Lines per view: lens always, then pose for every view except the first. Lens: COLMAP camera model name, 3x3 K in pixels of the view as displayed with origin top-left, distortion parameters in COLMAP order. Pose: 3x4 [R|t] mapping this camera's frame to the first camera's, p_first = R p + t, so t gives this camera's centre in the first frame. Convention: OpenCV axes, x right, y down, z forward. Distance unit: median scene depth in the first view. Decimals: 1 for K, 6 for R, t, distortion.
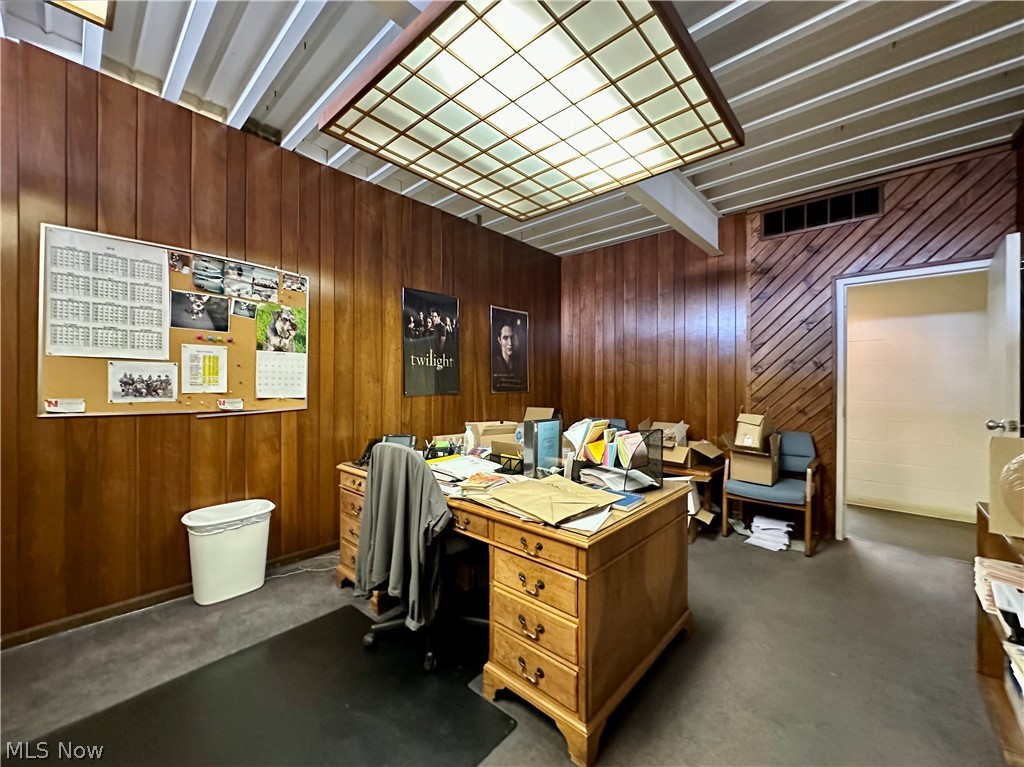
lens RADIAL K [[409.0, 0, 513.5], [0, 409.0, 384.2], [0, 0, 1]] dist [-0.000185, -0.000107]
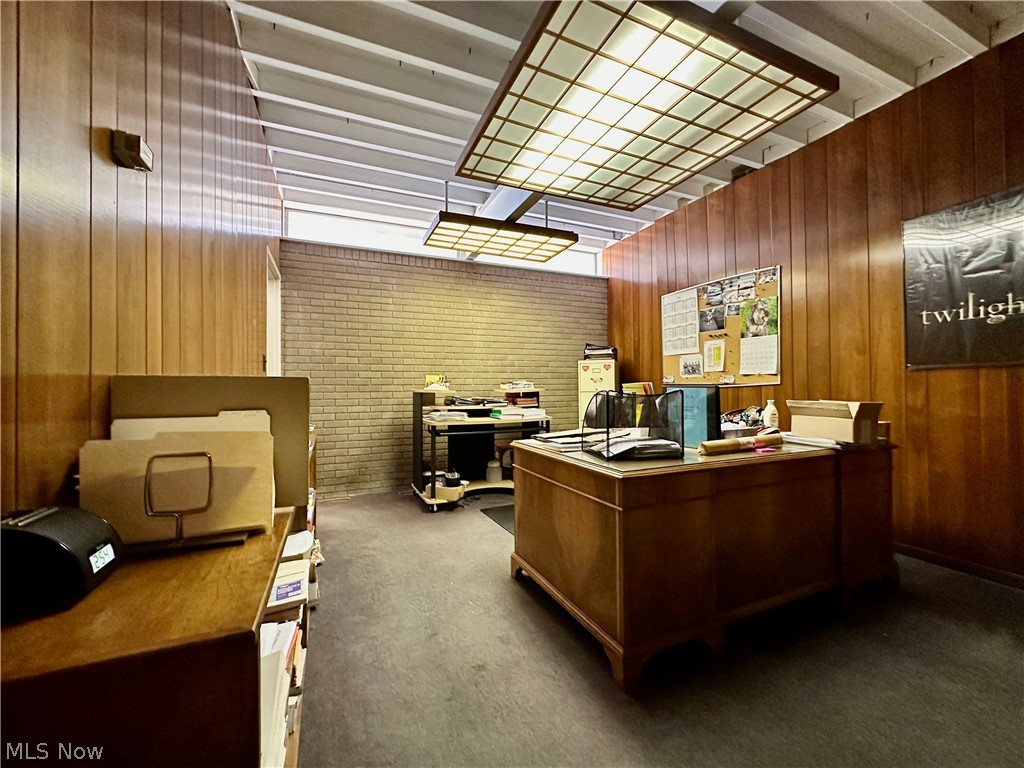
lens RADIAL K [[409.0, 0, 511.2], [0, 409.0, 384.2], [0, 0, 1]] dist [-0.000185, -0.000107]
pose [[-0.410984, -0.010518, -0.911582, 0.918453], [0.003405, 0.999909, -0.013073, 0.082917], [0.911636, -0.008477, -0.410911, 0.891528]]
